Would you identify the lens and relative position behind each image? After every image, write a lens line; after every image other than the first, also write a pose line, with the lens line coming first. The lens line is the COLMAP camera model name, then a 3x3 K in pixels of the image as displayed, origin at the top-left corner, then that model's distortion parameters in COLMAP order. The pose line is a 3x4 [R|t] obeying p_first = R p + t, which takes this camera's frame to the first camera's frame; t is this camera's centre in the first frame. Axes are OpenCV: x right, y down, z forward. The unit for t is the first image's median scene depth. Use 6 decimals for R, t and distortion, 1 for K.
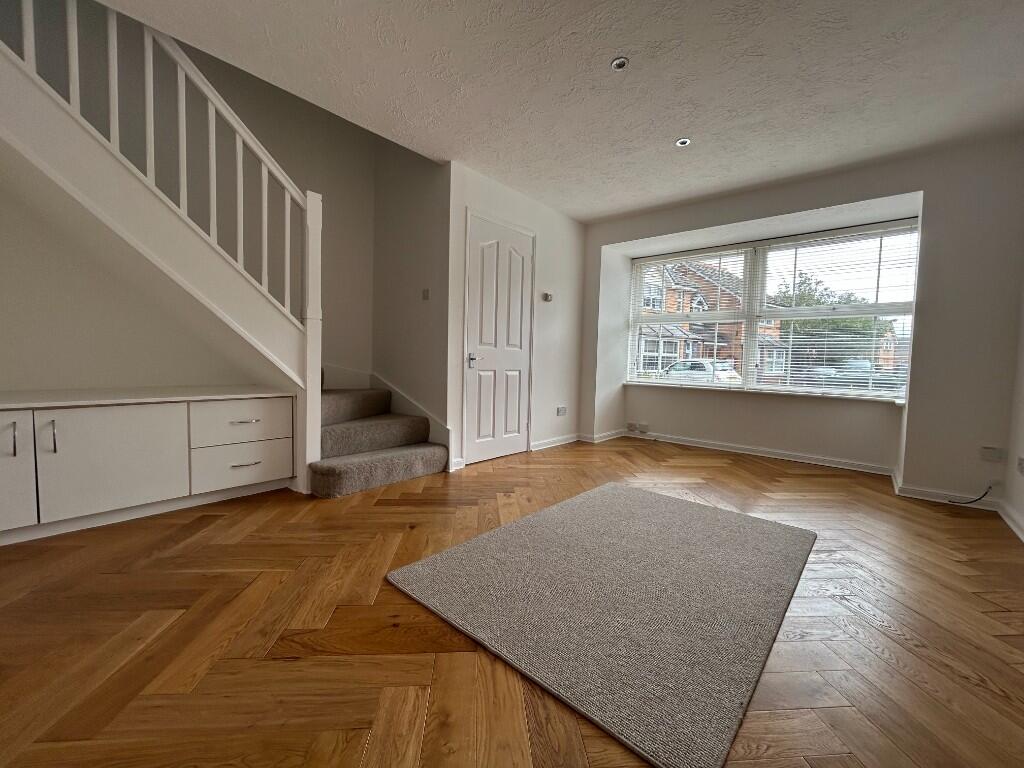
lens RADIAL K [[413.6, 0, 509.6], [0, 413.6, 381.6], [0, 0, 1]] dist [0.000342, -0.000124]
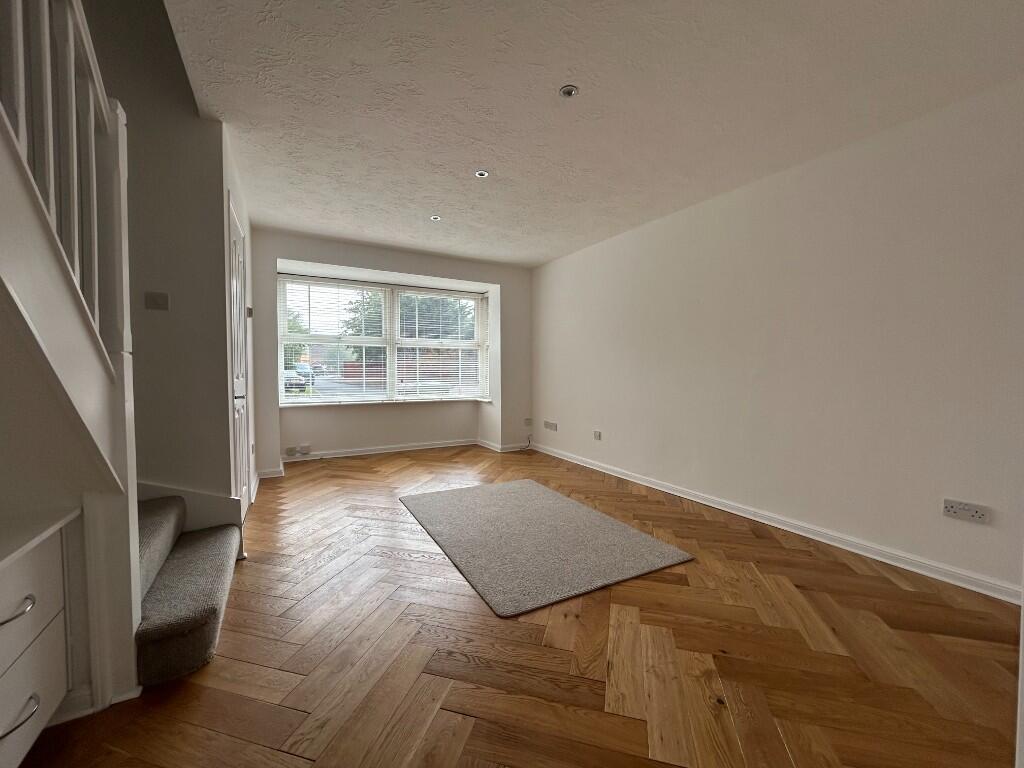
lens RADIAL K [[413.6, 0, 509.6], [0, 413.6, 381.6], [0, 0, 1]] dist [0.000342, -0.000124]
pose [[0.343650, -0.055042, 0.937483, -0.751484], [0.056918, 0.997666, 0.037711, -0.101872], [-0.937371, 0.040401, 0.345981, 0.354666]]
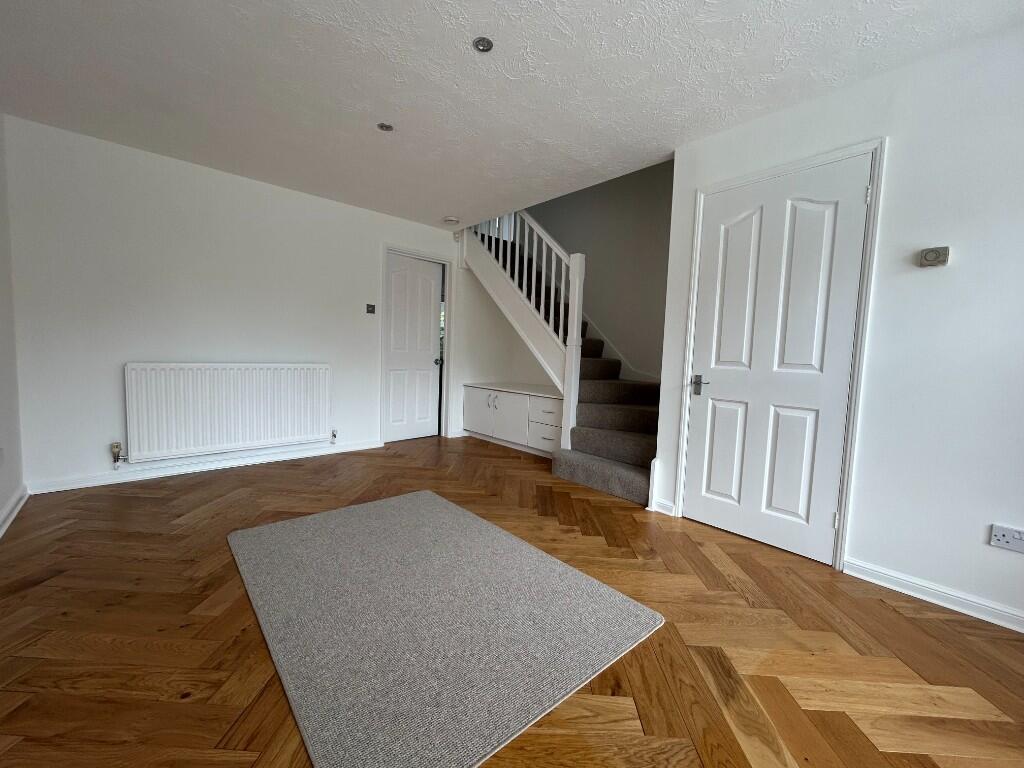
lens RADIAL K [[413.6, 0, 509.6], [0, 413.6, 381.6], [0, 0, 1]] dist [0.000342, -0.000124]
pose [[-0.123836, 0.037965, -0.991576, 0.871300], [-0.091338, 0.994590, 0.049487, -0.077674], [0.988090, 0.096697, -0.119698, 0.919662]]
